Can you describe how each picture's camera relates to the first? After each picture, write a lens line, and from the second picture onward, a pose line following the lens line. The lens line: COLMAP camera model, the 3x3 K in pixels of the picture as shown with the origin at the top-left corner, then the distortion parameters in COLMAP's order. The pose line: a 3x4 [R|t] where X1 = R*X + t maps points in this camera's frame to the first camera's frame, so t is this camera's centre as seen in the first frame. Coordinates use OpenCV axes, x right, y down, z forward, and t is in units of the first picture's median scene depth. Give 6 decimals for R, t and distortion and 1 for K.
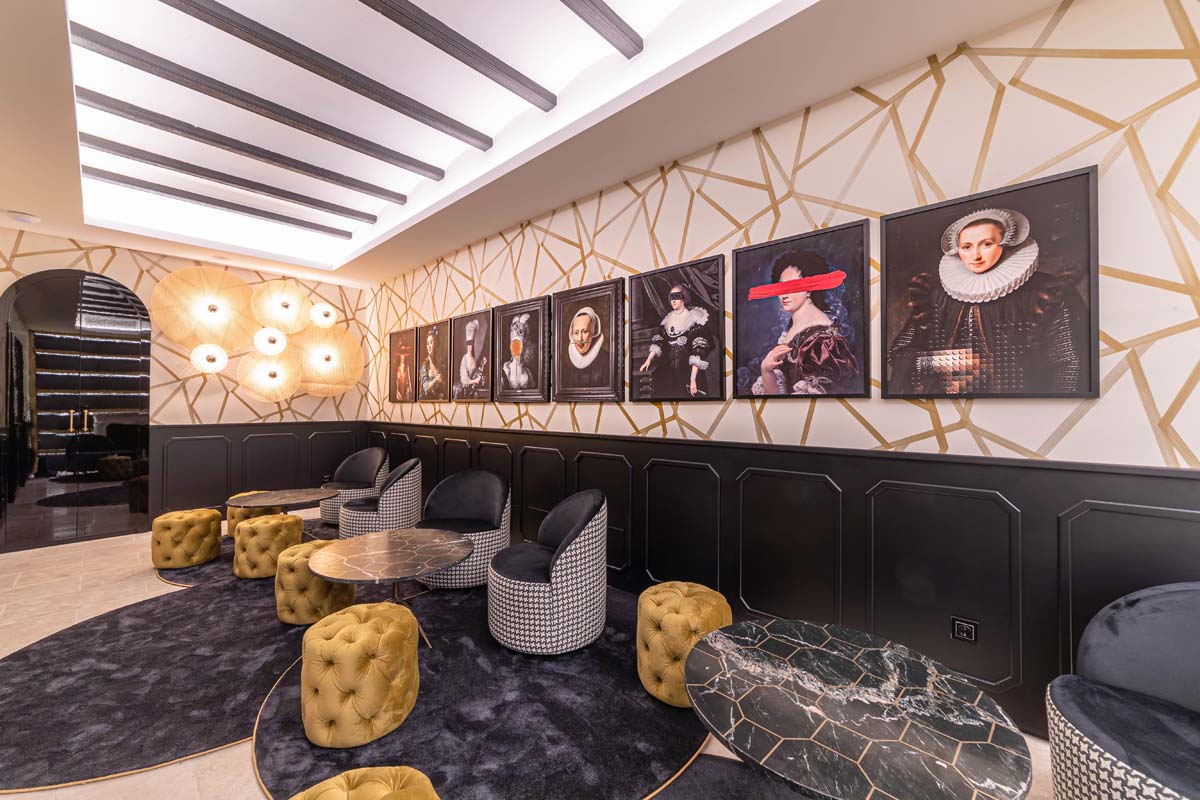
lens RADIAL K [[481.6, 0, 598.7], [0, 481.6, 409.4], [0, 0, 1]] dist [0.000578, -0.000114]
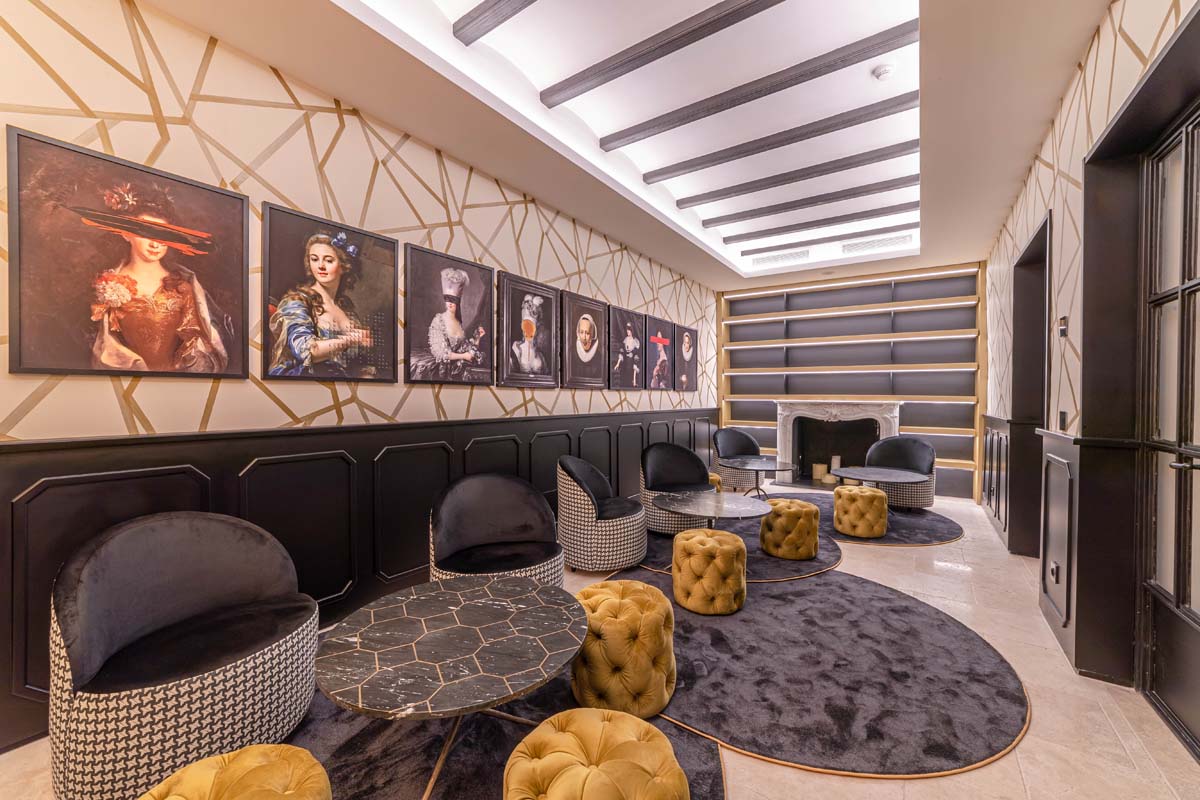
lens RADIAL K [[449.2, 0, 600.0], [0, 449.2, 400.0], [0, 0, 1]] dist [-0.013417, 0.000260]
pose [[-0.128335, -0.022760, 0.991470, -1.056322], [-0.011368, 0.999705, 0.021477, -0.010733], [-0.991666, -0.008515, -0.128556, 0.980574]]
